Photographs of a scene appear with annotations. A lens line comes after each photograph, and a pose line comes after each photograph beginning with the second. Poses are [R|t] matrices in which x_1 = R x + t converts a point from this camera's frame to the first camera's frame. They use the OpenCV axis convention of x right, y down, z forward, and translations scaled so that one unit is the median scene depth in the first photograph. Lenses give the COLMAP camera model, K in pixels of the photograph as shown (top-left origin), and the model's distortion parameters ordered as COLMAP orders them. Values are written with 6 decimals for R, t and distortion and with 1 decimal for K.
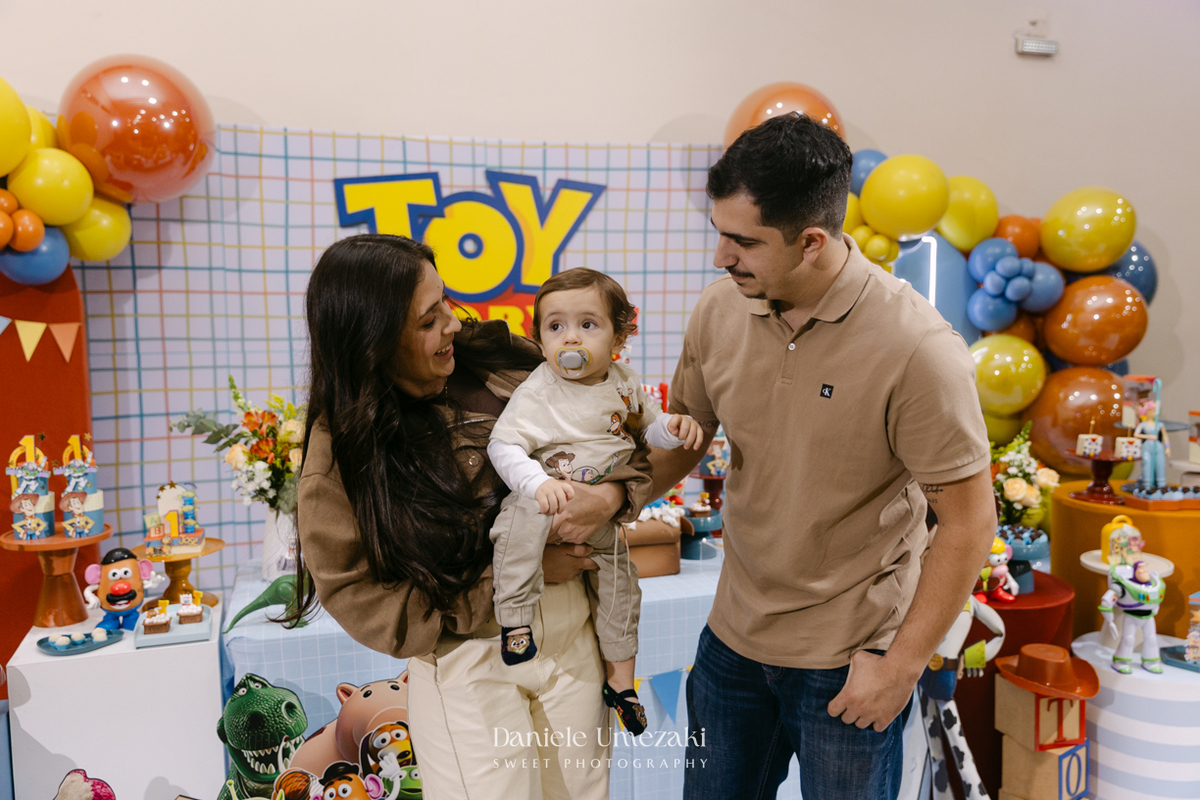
lens RADIAL K [[988.0, 0, 605.6], [0, 988.0, 398.7], [0, 0, 1]] dist [-0.009741, 0.001694]
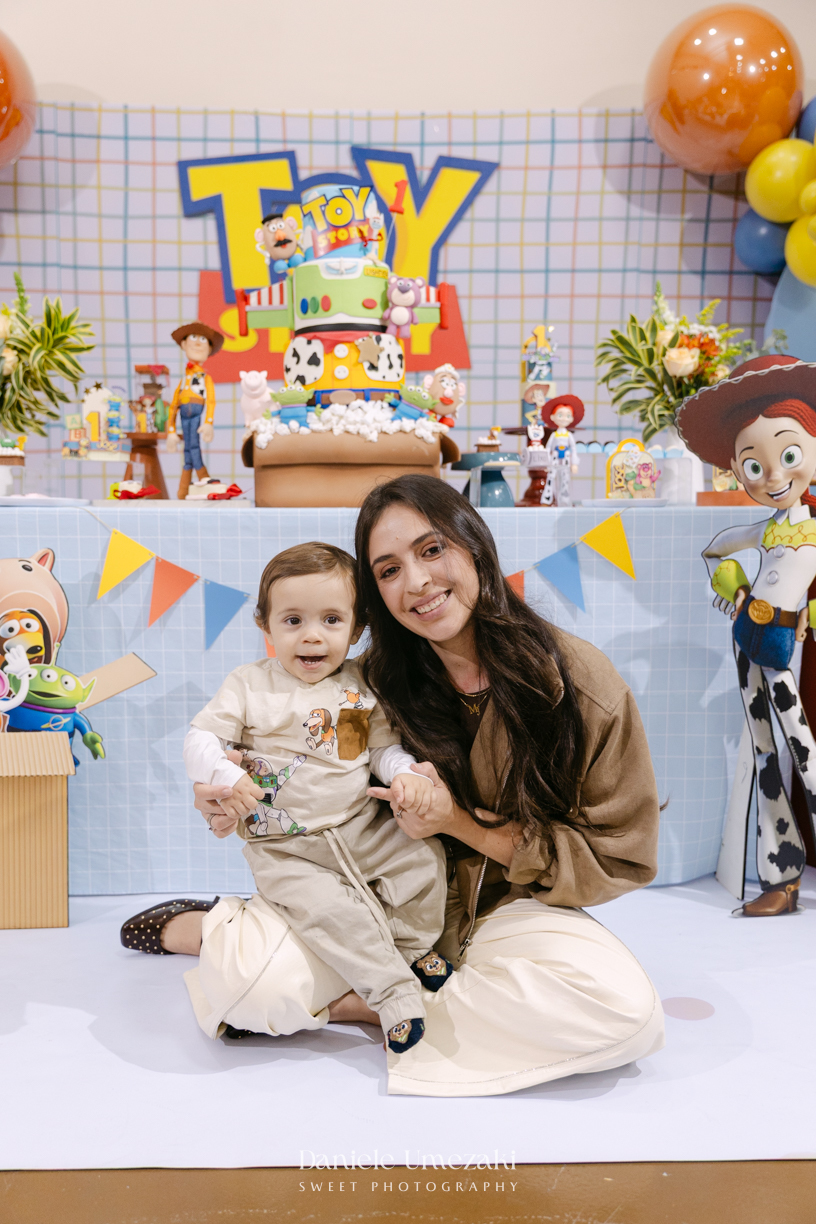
lens RADIAL K [[1123.4, 0, 408.0], [0, 1123.4, 612.0], [0, 0, 1]] dist [-0.002335, 0.005926]
pose [[0.966840, 0.028340, -0.253805, 0.193656], [-0.032049, 0.999431, -0.010491, 0.187357], [0.253363, 0.018278, 0.967199, 0.092392]]
